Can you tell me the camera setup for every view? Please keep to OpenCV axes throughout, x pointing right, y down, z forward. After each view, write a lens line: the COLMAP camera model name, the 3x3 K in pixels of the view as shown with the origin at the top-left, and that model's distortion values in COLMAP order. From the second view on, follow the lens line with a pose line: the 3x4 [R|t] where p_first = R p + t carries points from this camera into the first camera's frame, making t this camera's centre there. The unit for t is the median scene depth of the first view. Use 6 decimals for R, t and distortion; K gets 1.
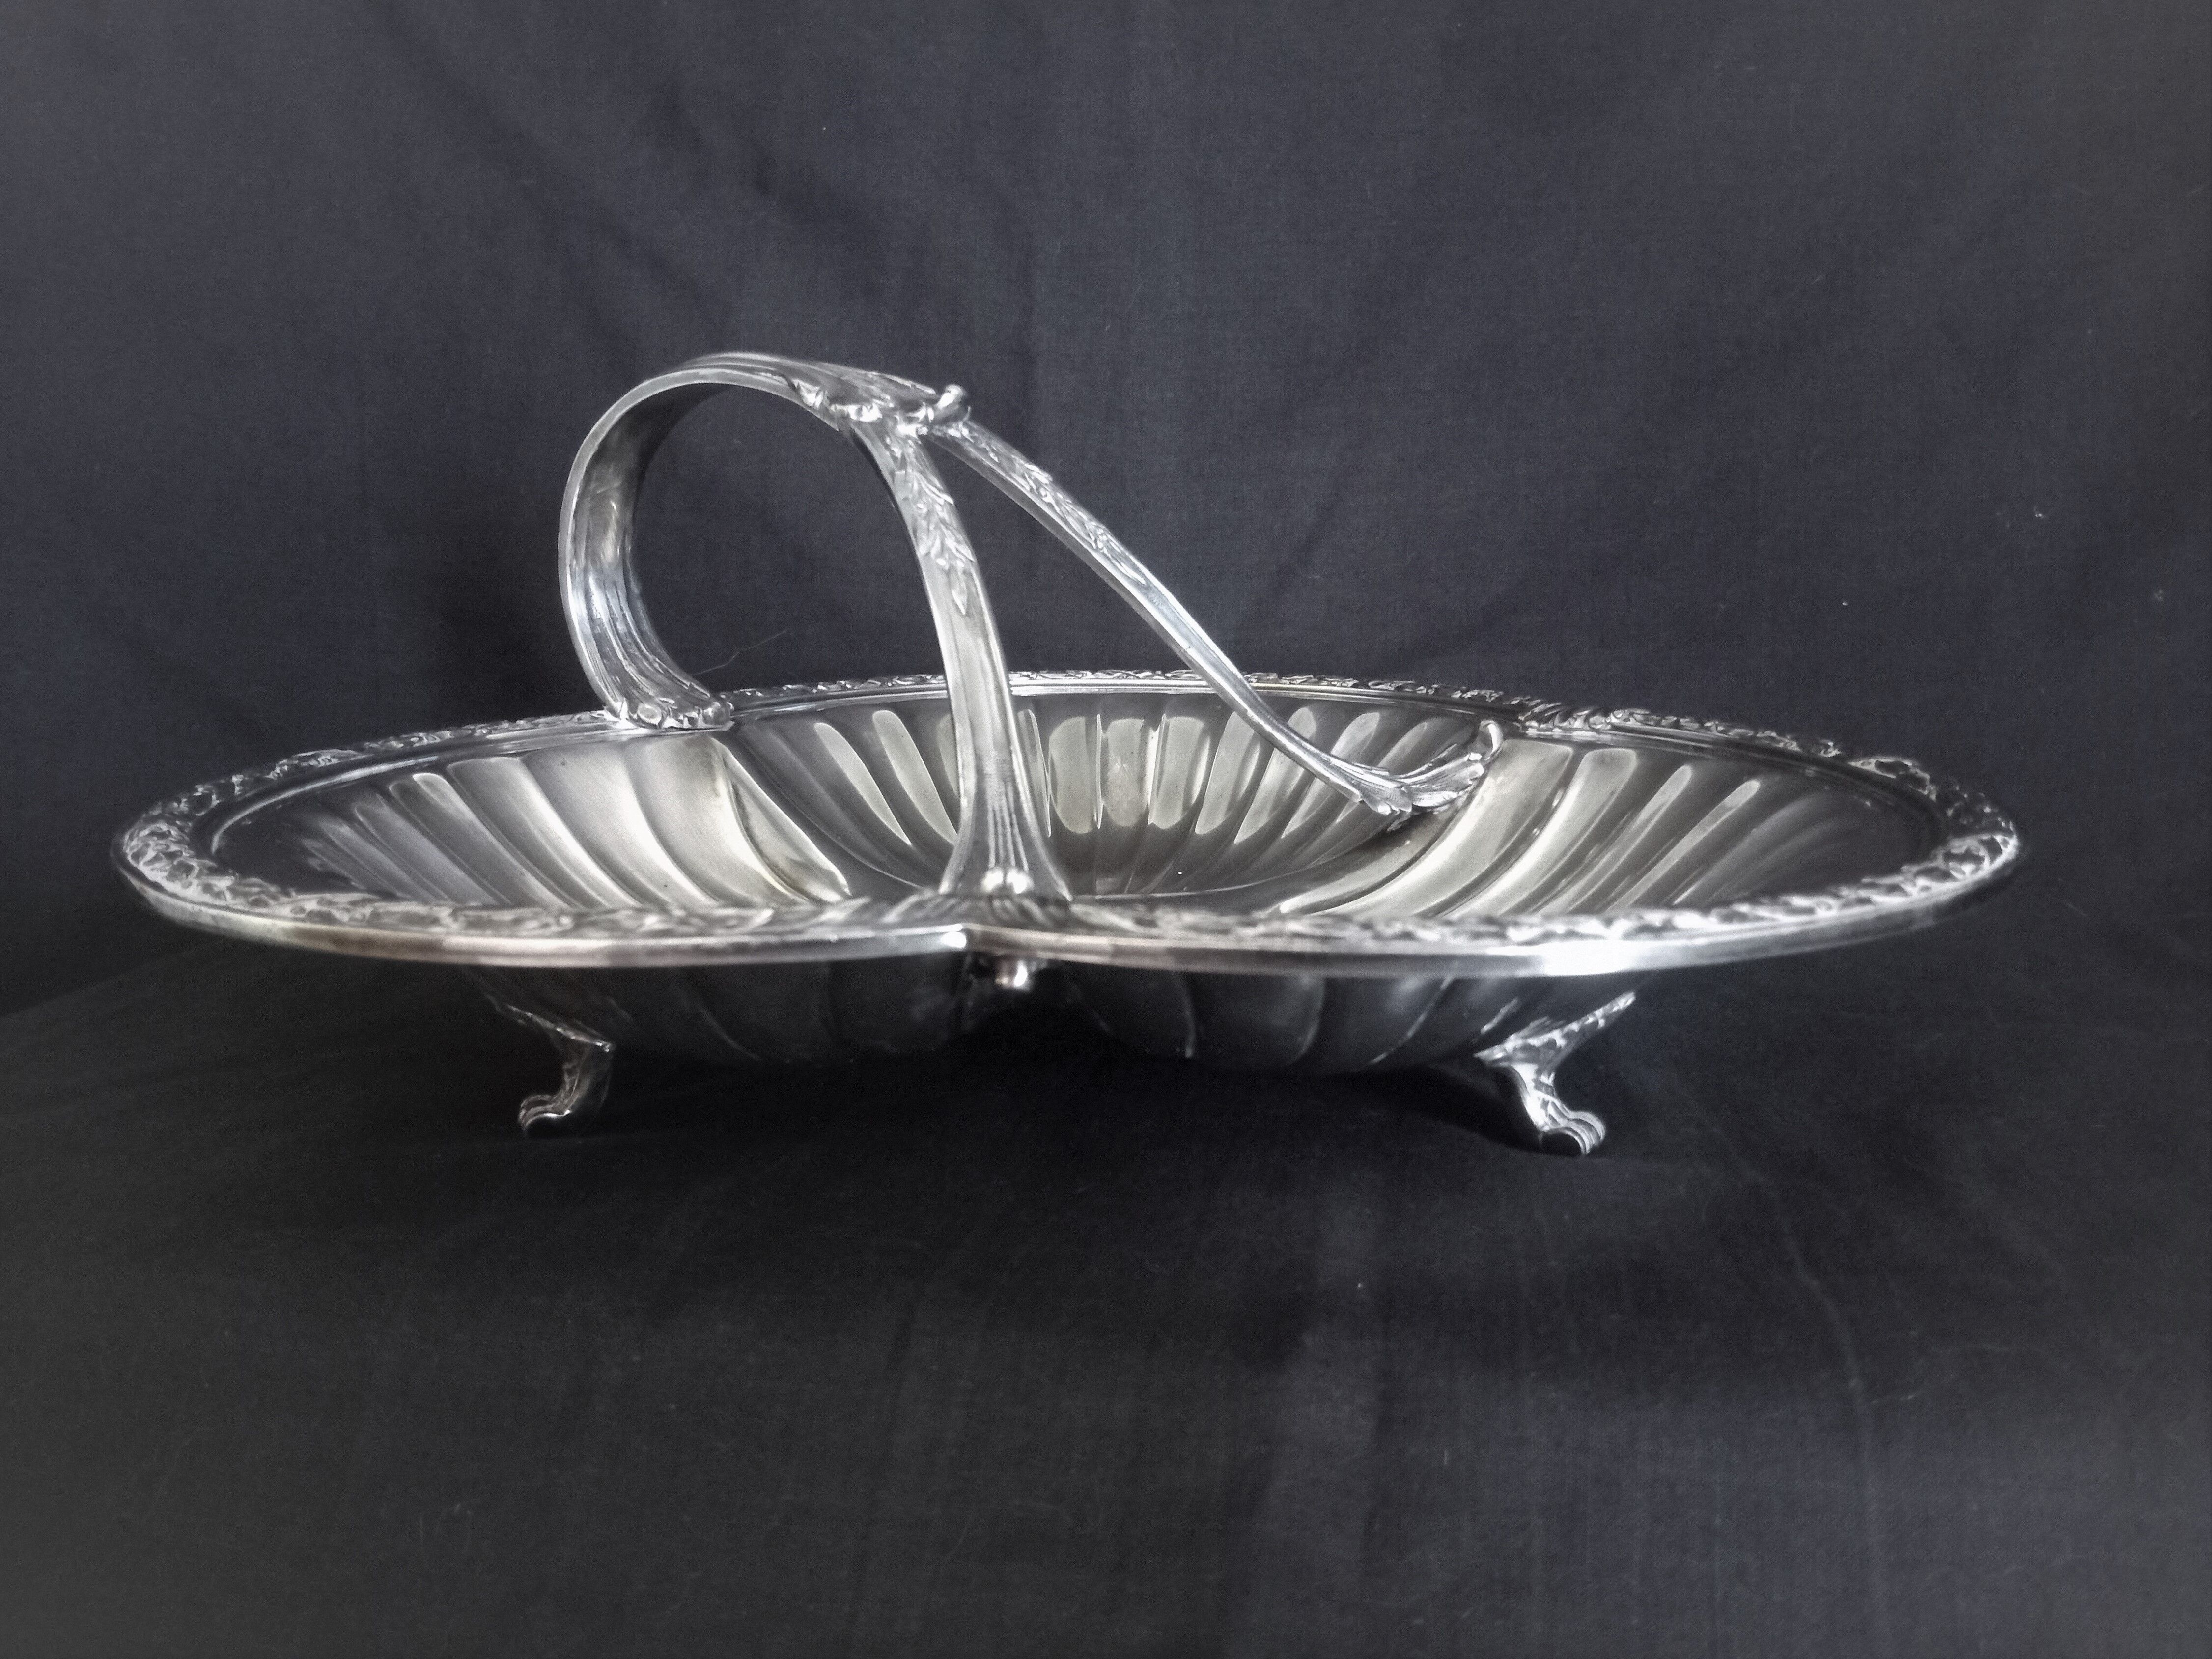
lens RADIAL K [[1729.4, 0, 1093.2], [0, 1729.4, 814.7], [0, 0, 1]] dist [0.027490, -0.097784]
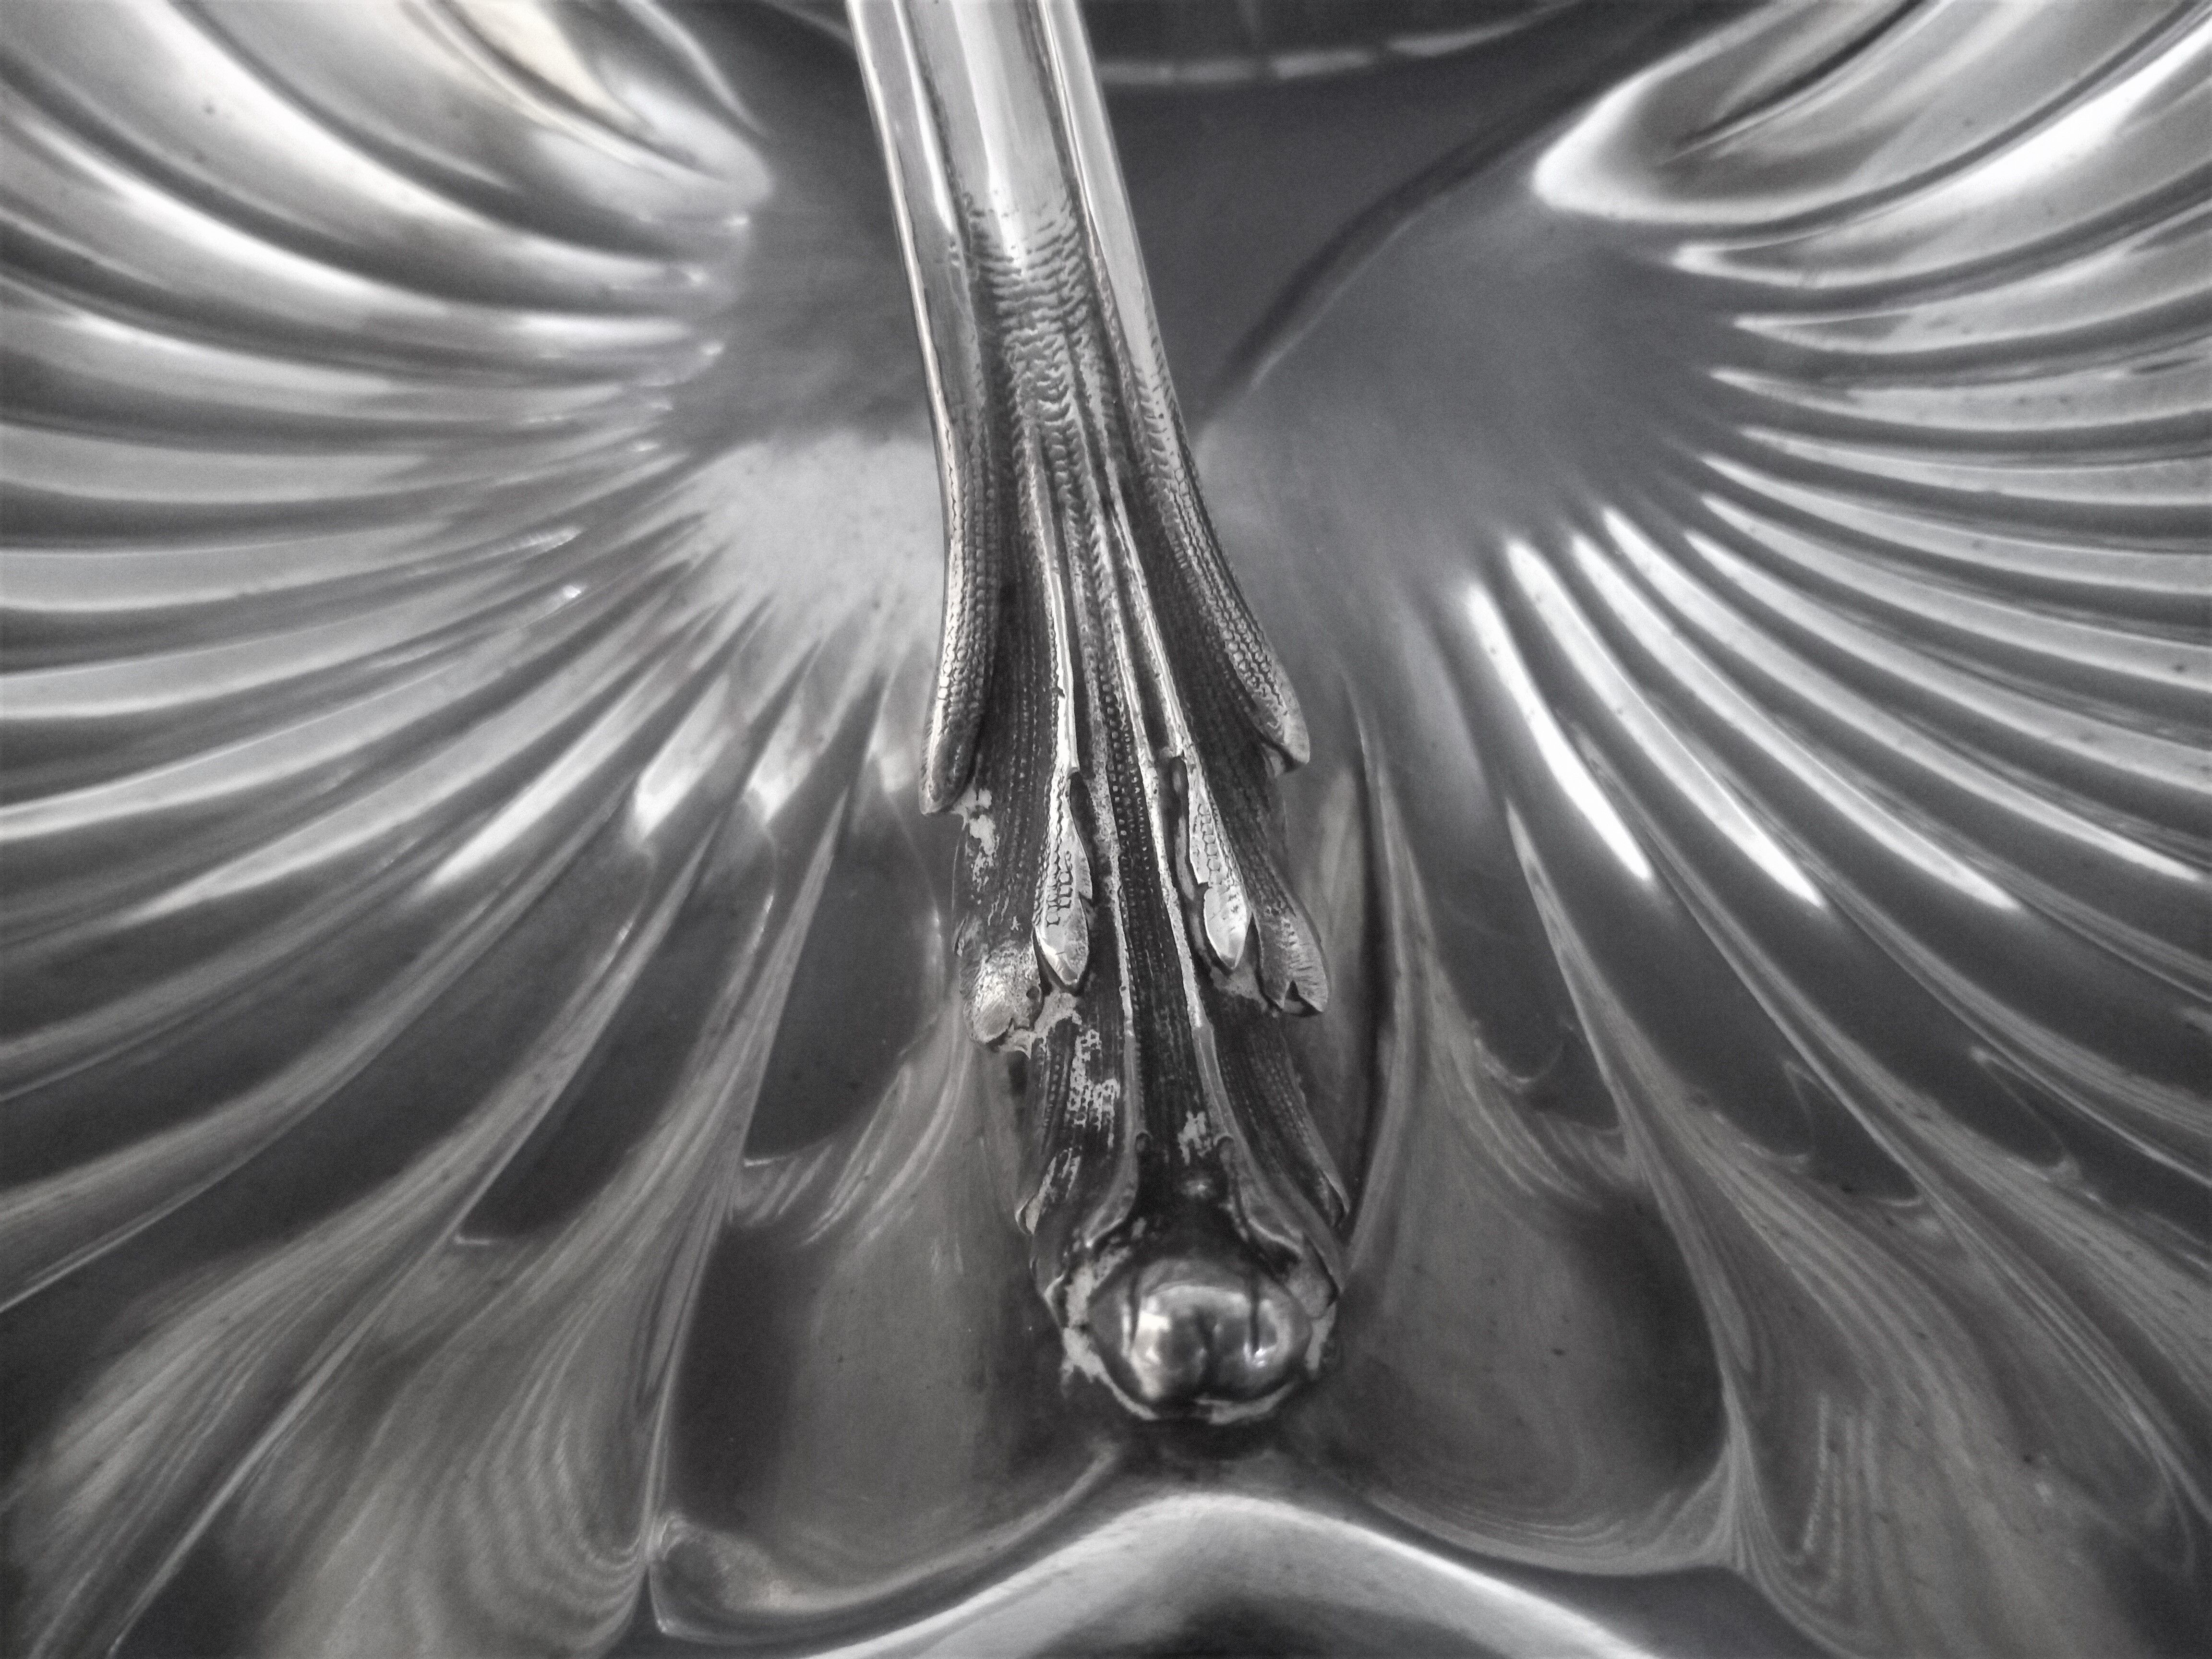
lens RADIAL K [[1729.4, 0, 1099.7], [0, 1729.4, 889.6], [0, 0, 1]] dist [0.027490, -0.097784]
pose [[0.997581, -0.068754, 0.010295, -0.046420], [0.034534, 0.618604, 0.784944, -0.168734], [-0.060336, -0.782689, 0.619481, 0.605223]]
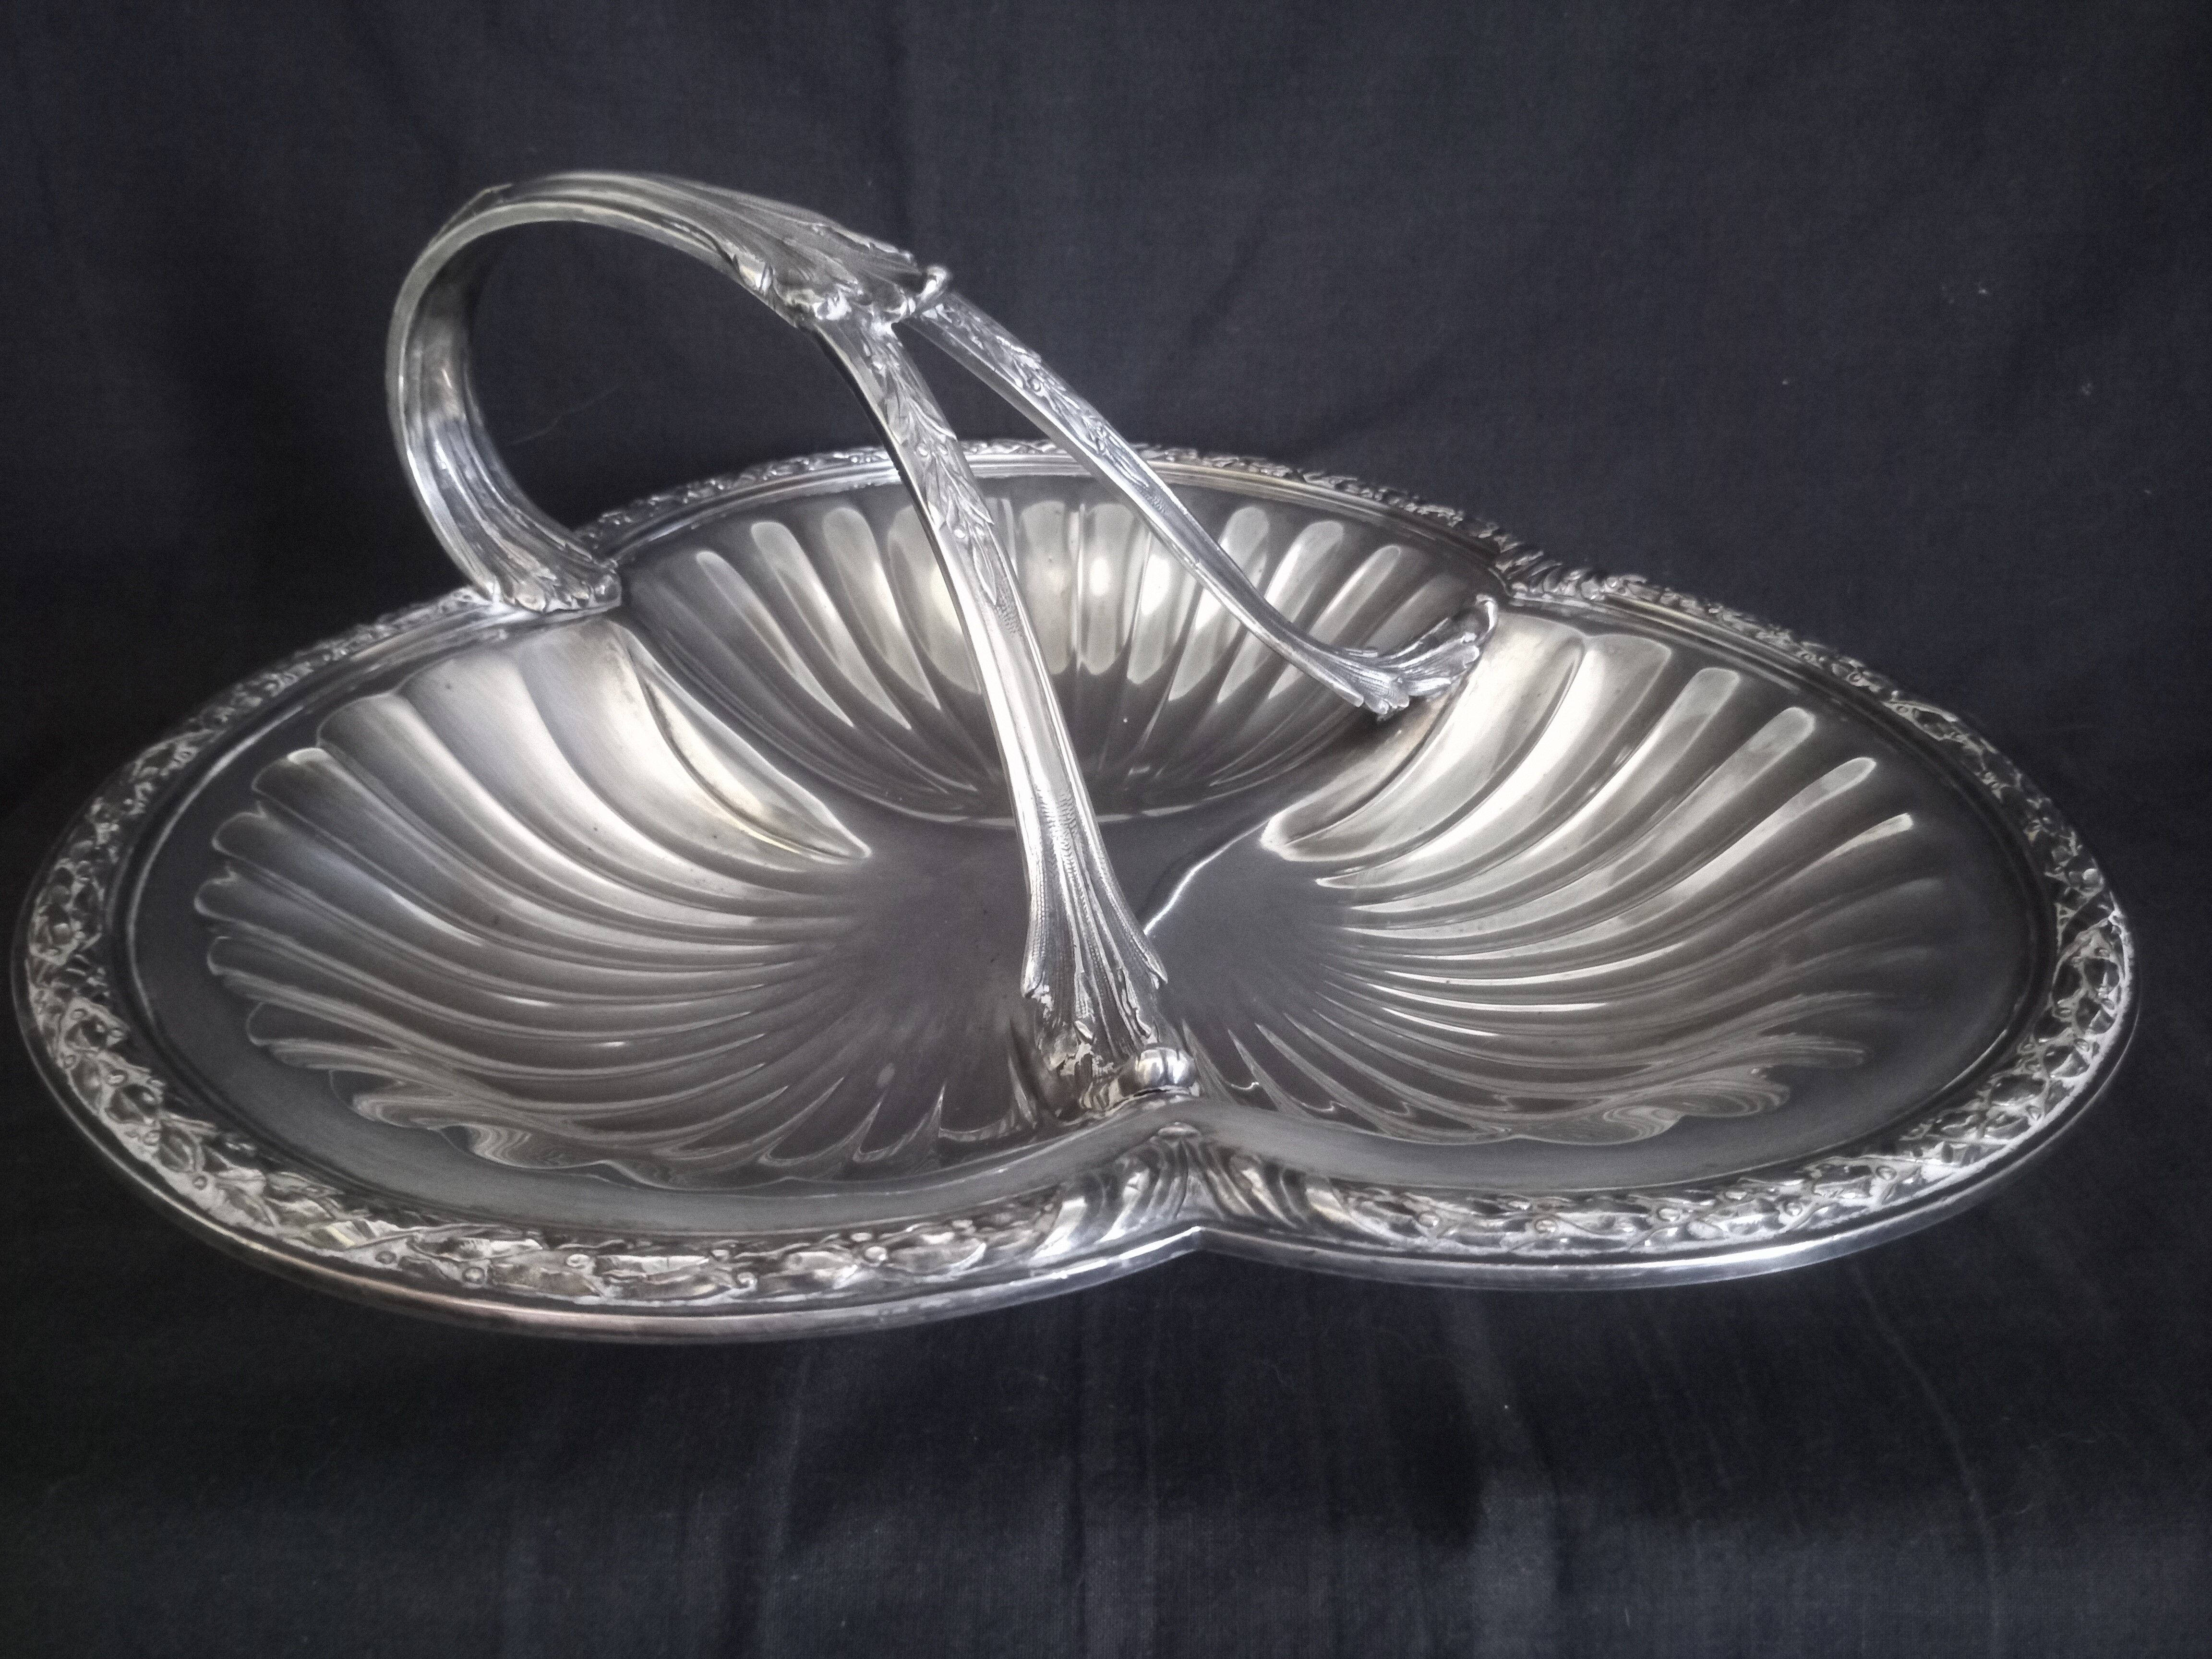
lens RADIAL K [[1729.4, 0, 1106.7], [0, 1729.4, 838.1], [0, 0, 1]] dist [0.027490, -0.097784]
pose [[0.980264, -0.061188, 0.187988, -0.166317], [-0.003914, 0.944705, 0.327899, -0.253839], [-0.197656, -0.322163, 0.925820, 0.146223]]
